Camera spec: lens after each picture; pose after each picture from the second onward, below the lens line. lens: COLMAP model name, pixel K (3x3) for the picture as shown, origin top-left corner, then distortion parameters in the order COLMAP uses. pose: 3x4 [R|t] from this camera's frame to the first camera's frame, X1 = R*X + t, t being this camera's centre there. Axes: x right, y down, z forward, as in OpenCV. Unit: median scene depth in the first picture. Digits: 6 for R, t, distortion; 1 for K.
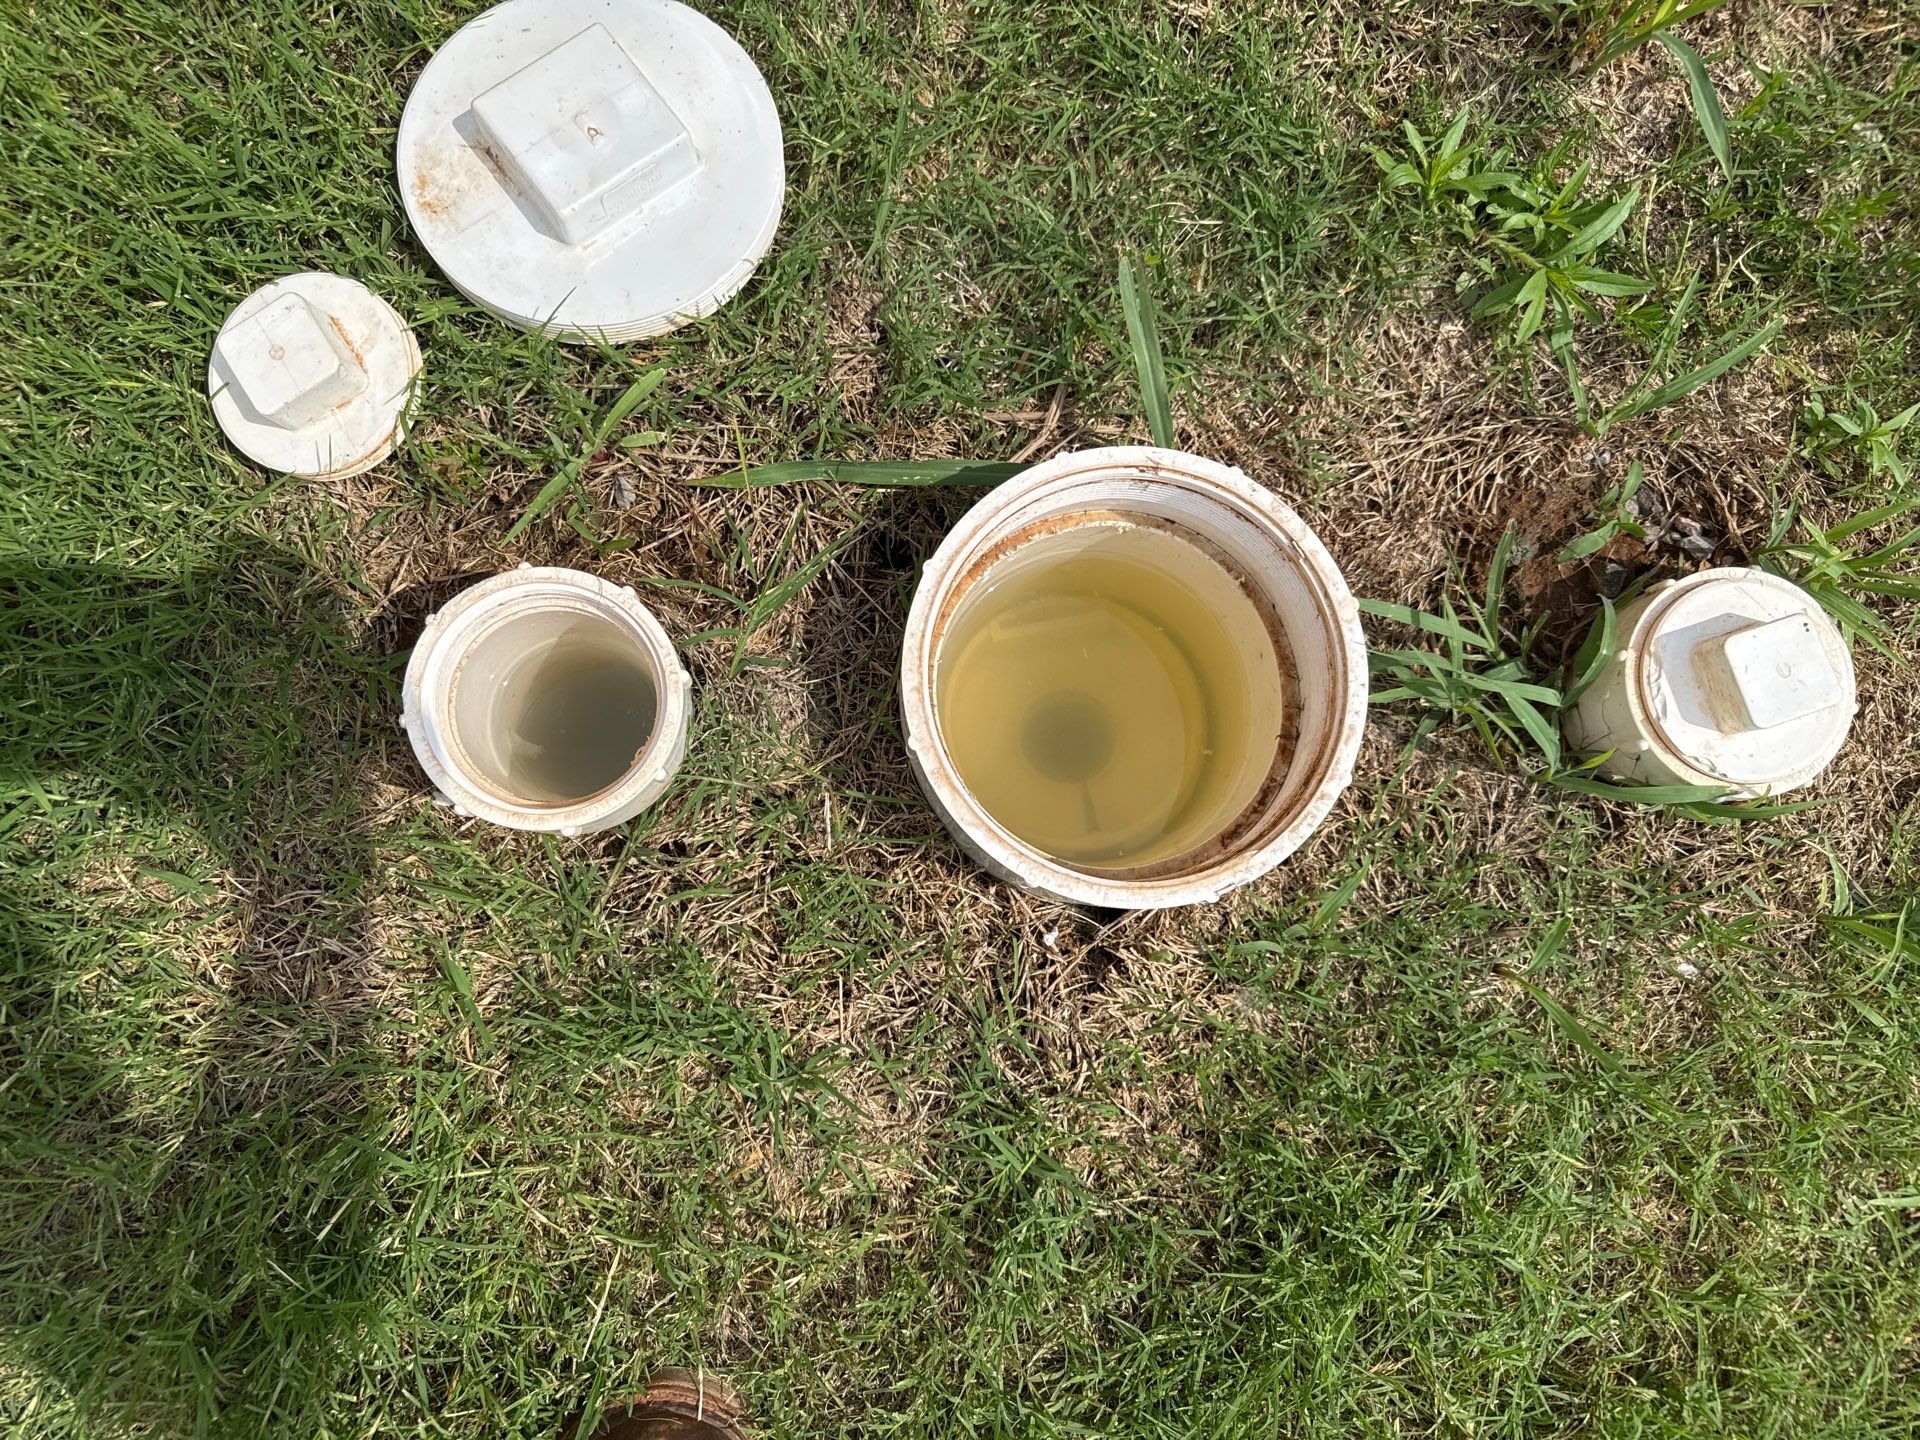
lens RADIAL K [[1380.0, 0, 960.0], [0, 1380.0, 720.0], [0, 0, 1]] dist [0.001306, -0.001679]
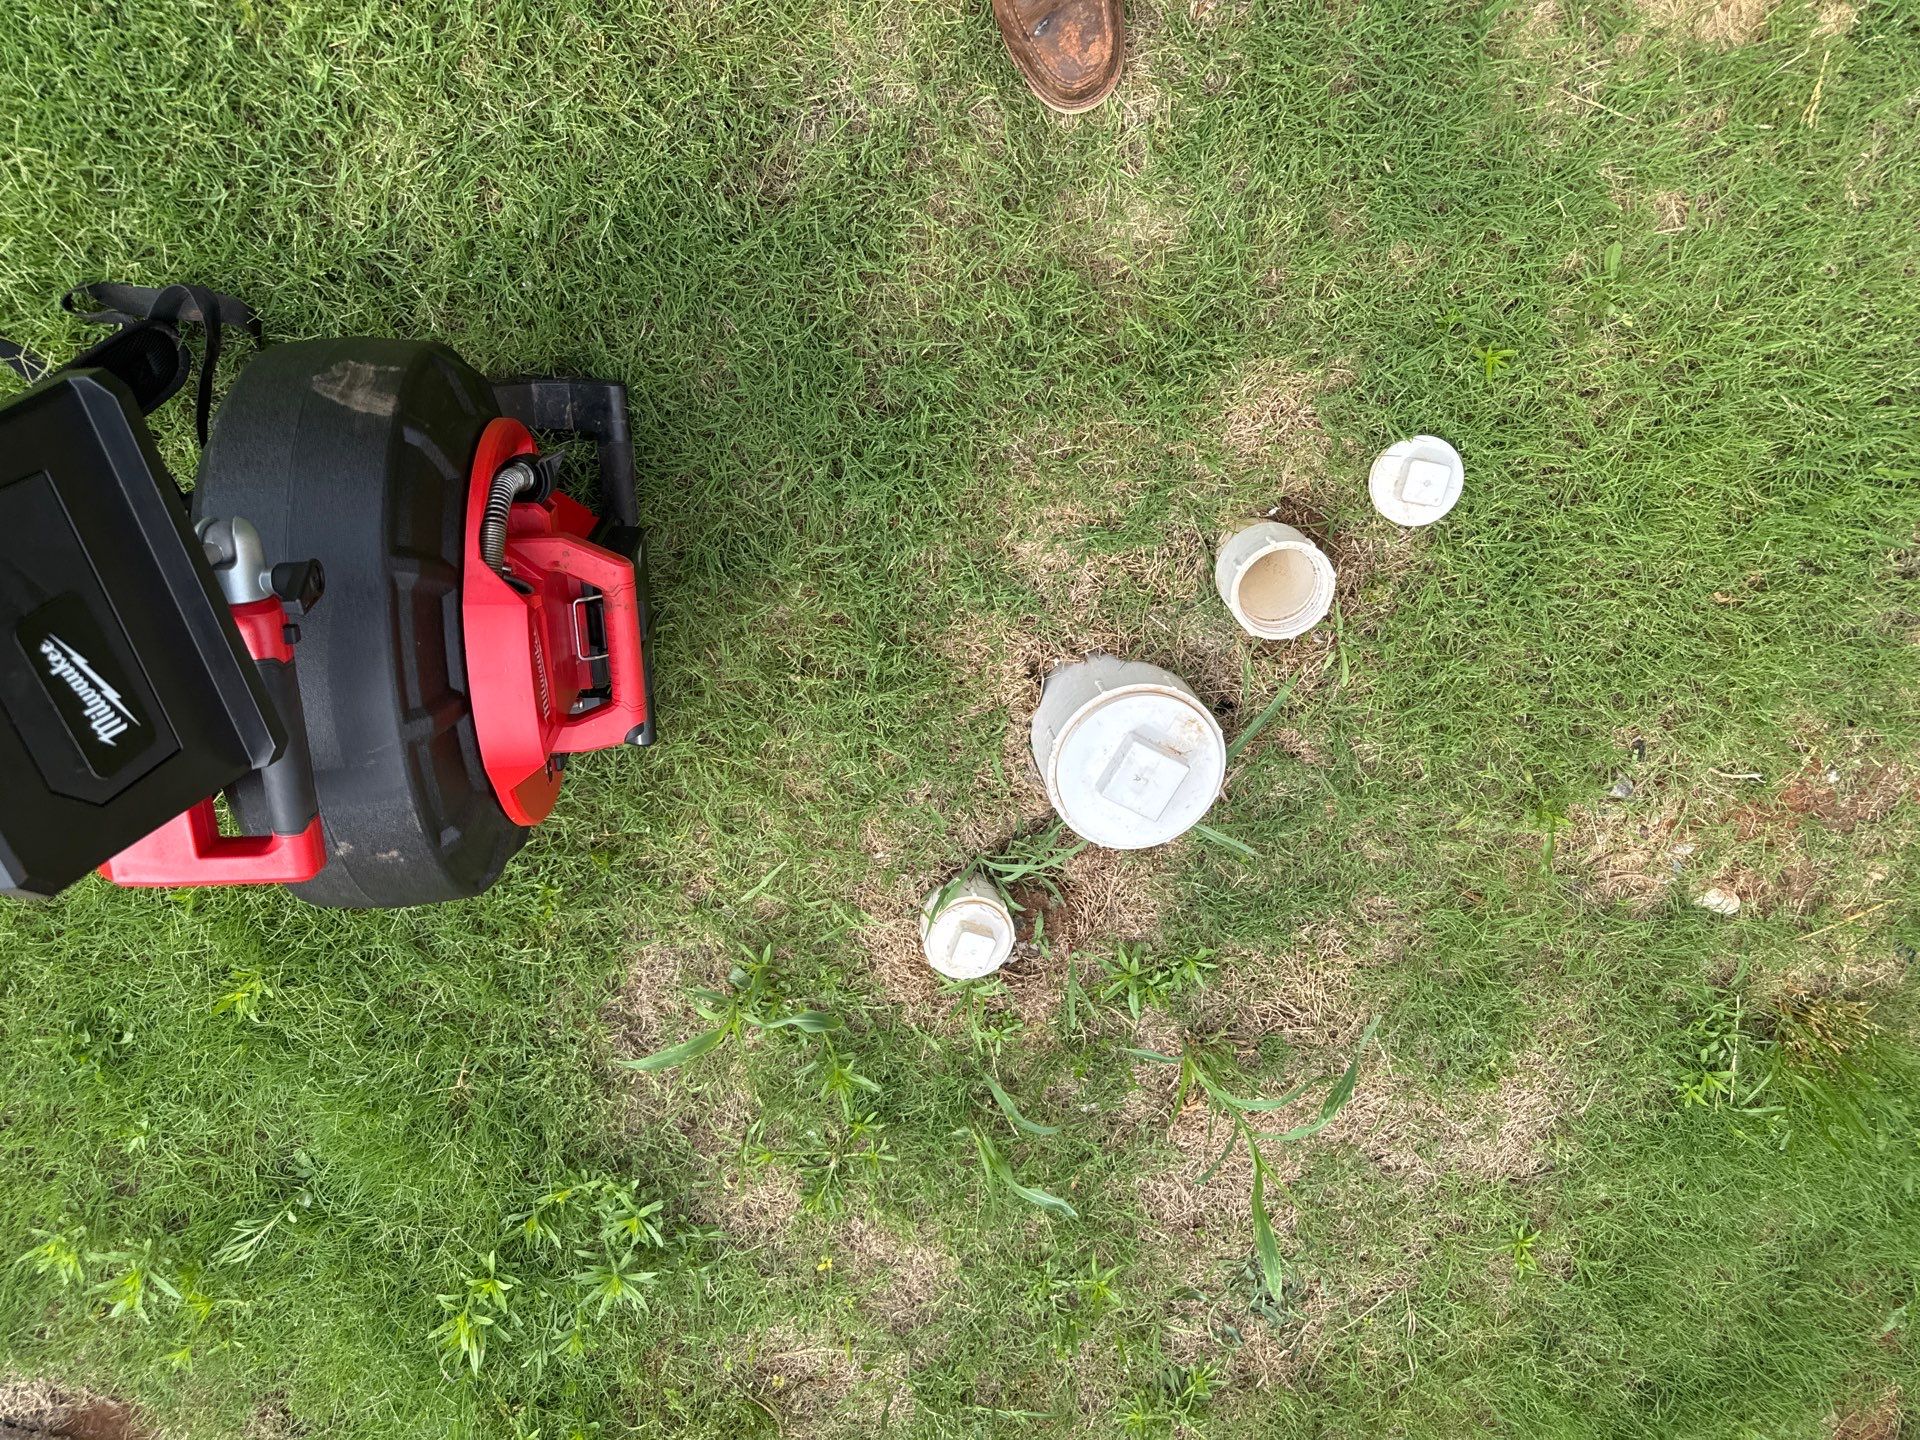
lens RADIAL K [[1380.0, 0, 960.0], [0, 1380.0, 720.0], [0, 0, 1]] dist [0.001306, -0.001679]
pose [[-0.618615, 0.764625, 0.180731, -0.186570], [-0.784973, -0.591622, -0.183849, 0.680082], [-0.033651, -0.255600, 0.966197, -1.331480]]
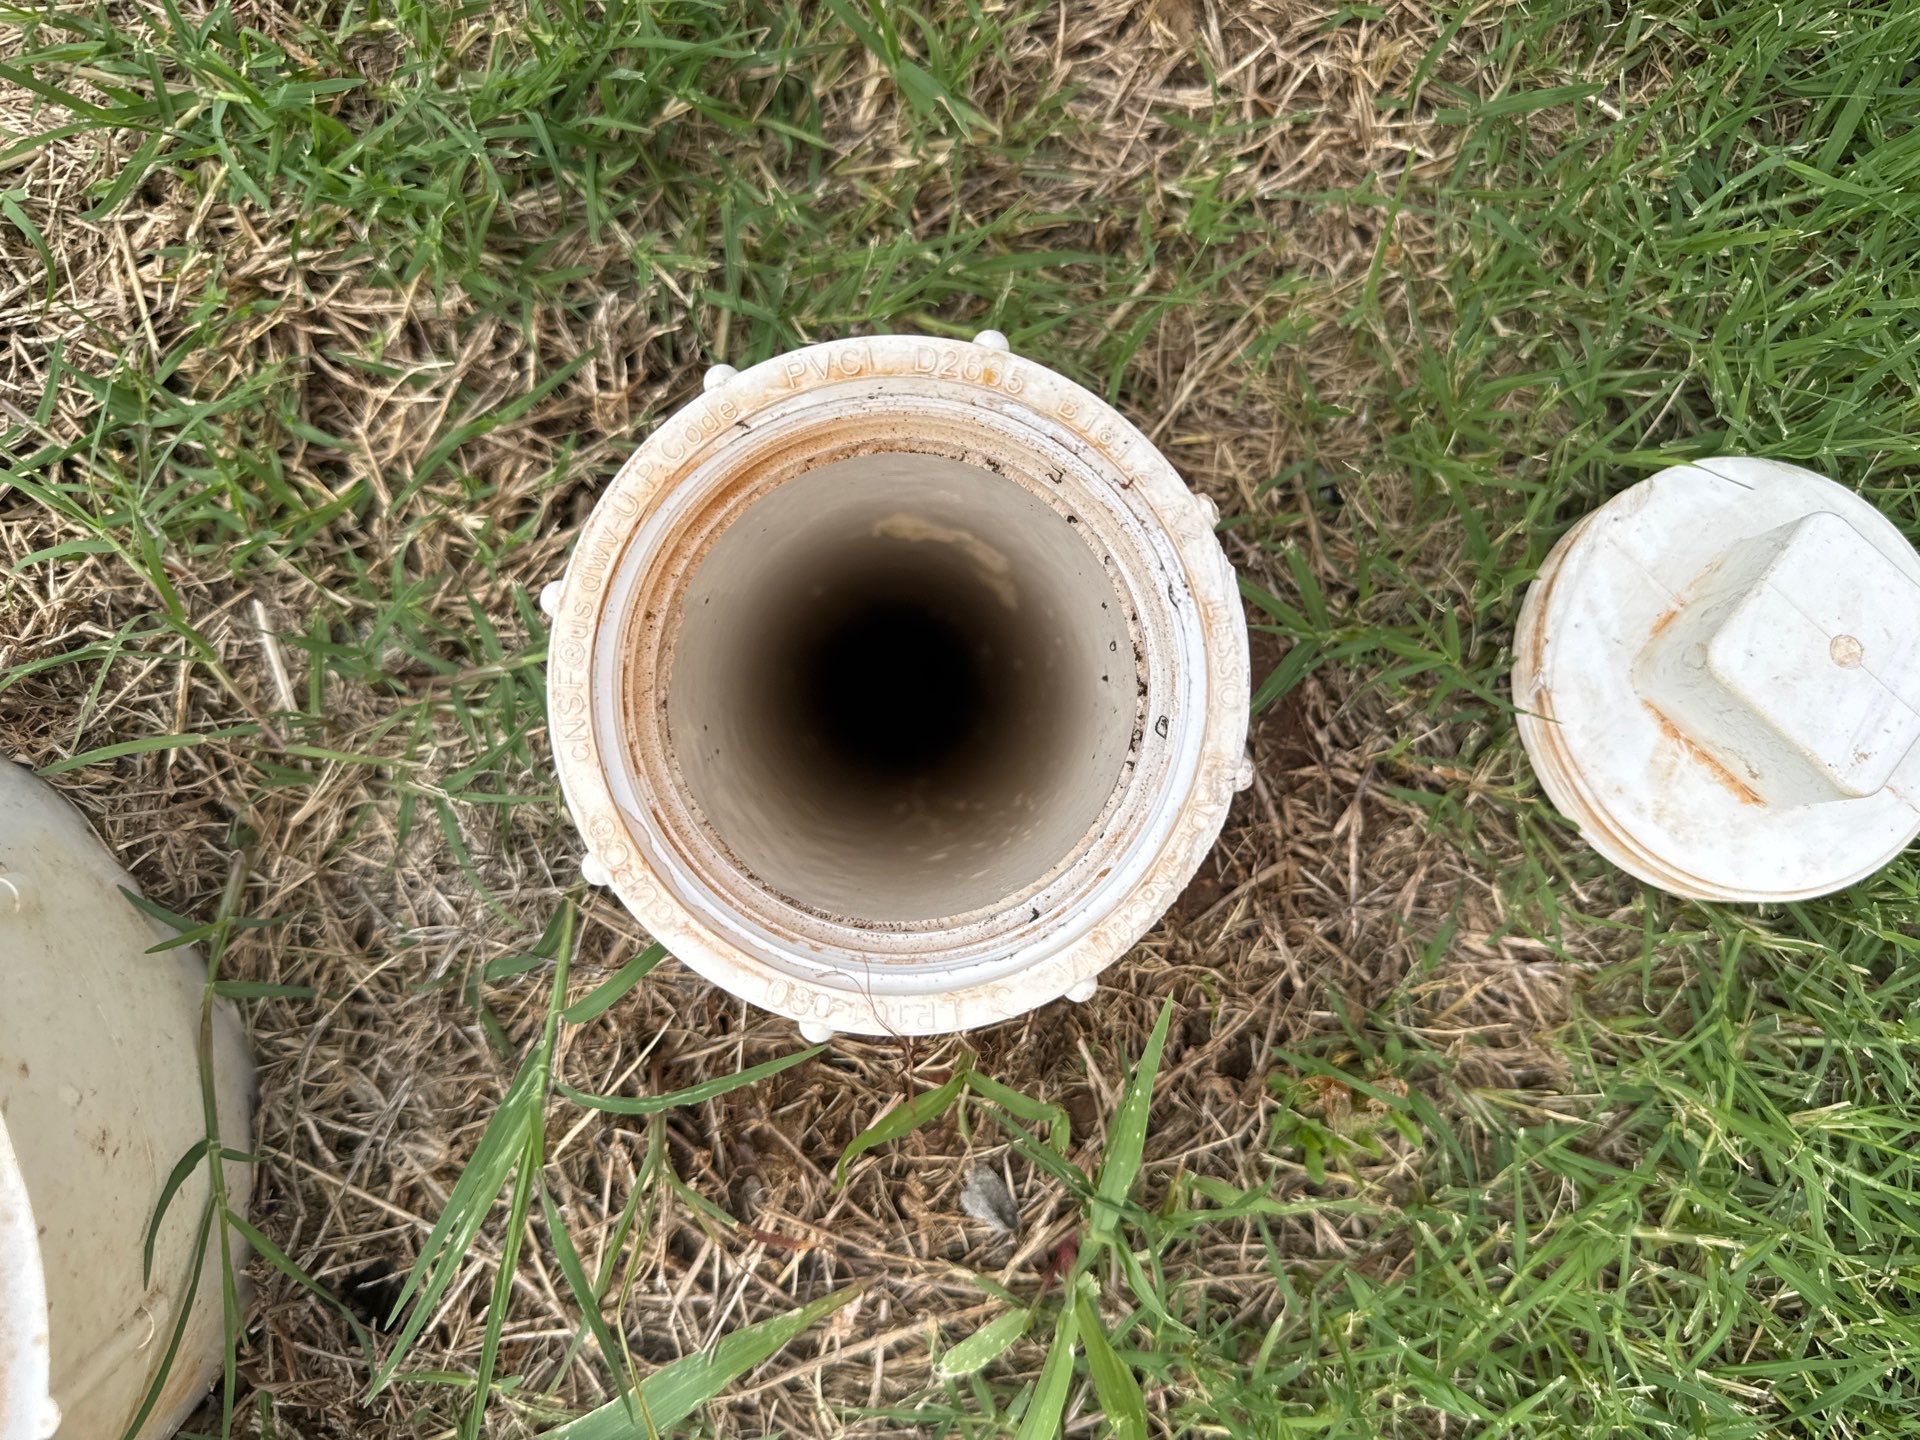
lens RADIAL K [[1380.0, 0, 960.0], [0, 1380.0, 720.0], [0, 0, 1]] dist [0.001306, -0.001679]
pose [[-0.918315, 0.336307, -0.208794, -0.194554], [-0.356543, -0.931861, 0.067182, -0.047606], [-0.171973, 0.136138, 0.975649, 0.549335]]
